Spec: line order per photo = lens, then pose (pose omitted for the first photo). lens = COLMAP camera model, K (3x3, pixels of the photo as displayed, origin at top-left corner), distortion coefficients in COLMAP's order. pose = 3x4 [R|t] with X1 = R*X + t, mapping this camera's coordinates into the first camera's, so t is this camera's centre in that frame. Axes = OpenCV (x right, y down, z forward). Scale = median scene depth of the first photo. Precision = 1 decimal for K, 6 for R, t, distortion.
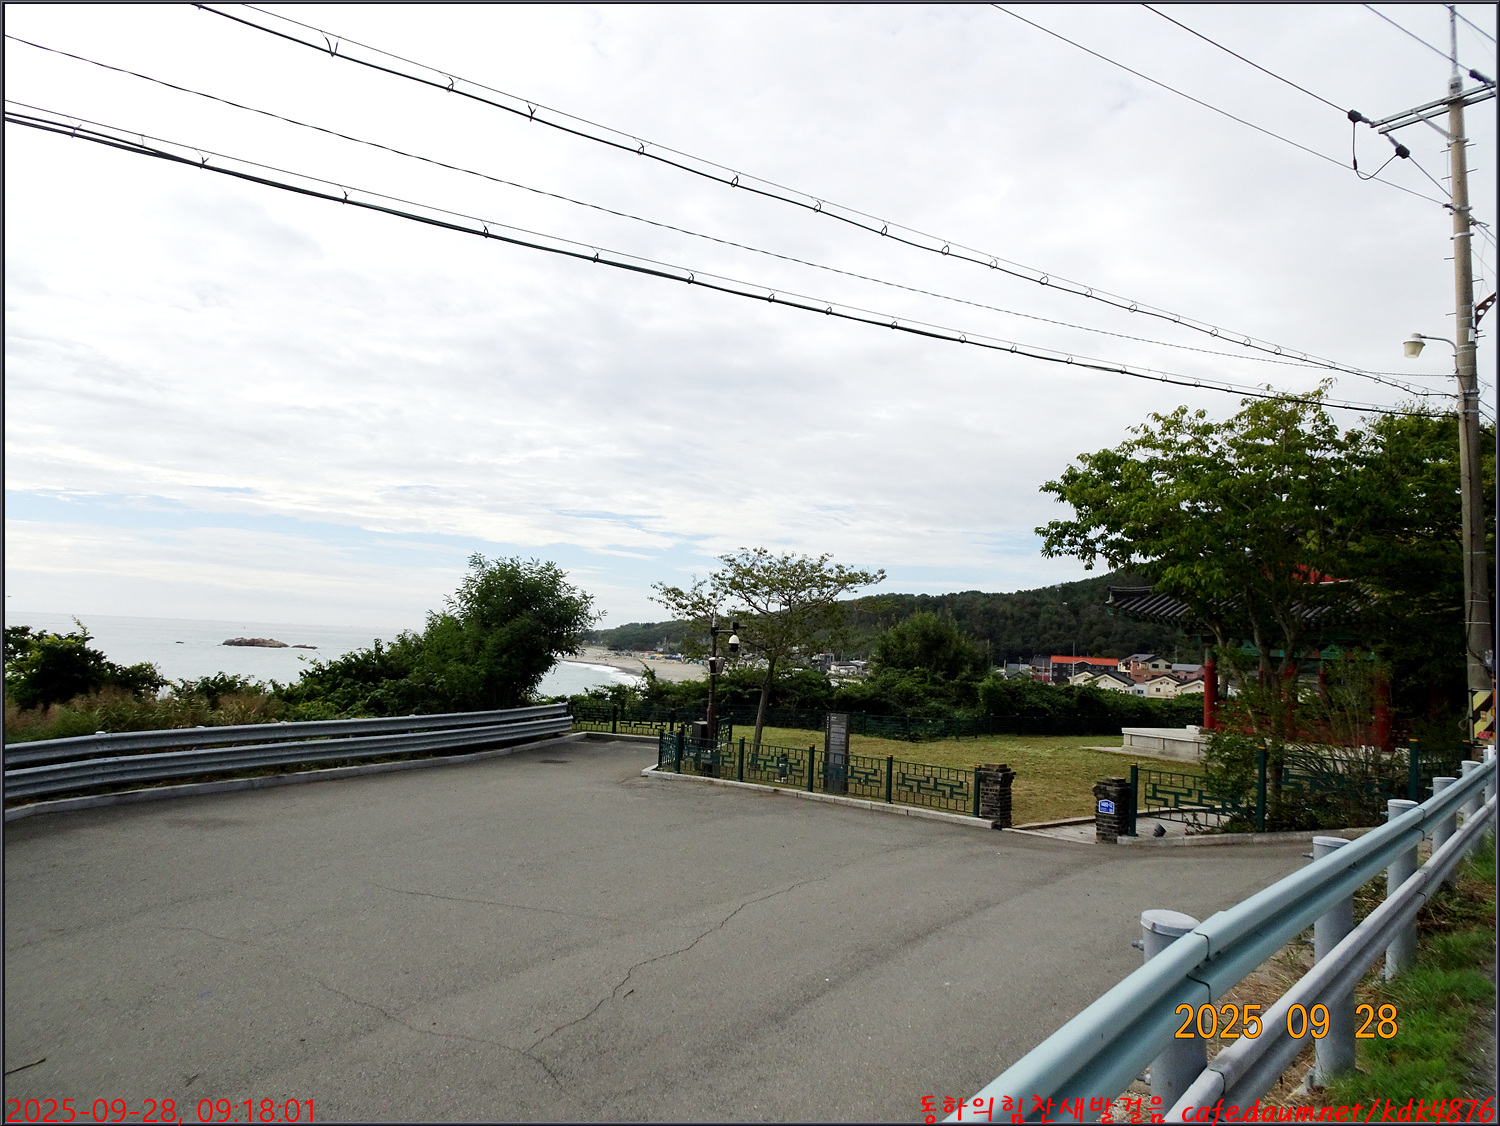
lens RADIAL K [[1051.3, 0, 750.9], [0, 1051.3, 565.0], [0, 0, 1]] dist [-0.000649, -0.000022]
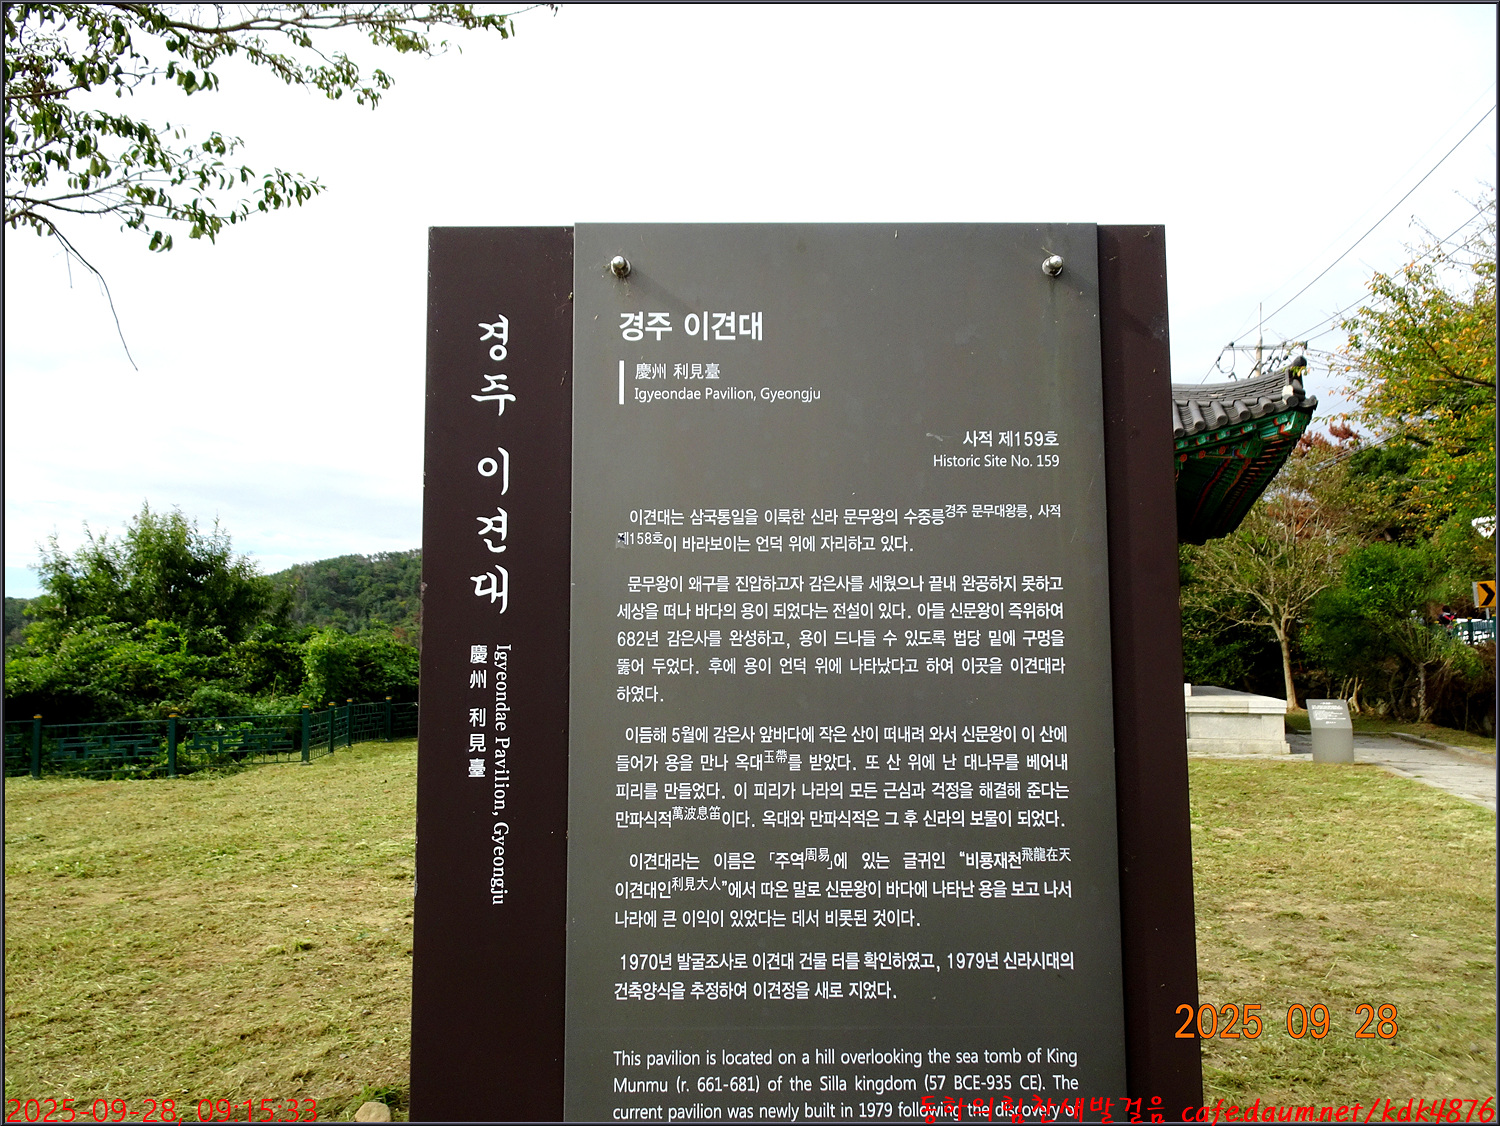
lens RADIAL K [[1082.8, 0, 752.3], [0, 1082.8, 565.2], [0, 0, 1]] dist [0.008445, 0.002164]
pose [[0.736614, 0.009693, 0.676244, 0.027610], [-0.008006, 0.999952, -0.005612, 0.077461], [-0.676266, -0.001280, 0.736657, 0.486287]]
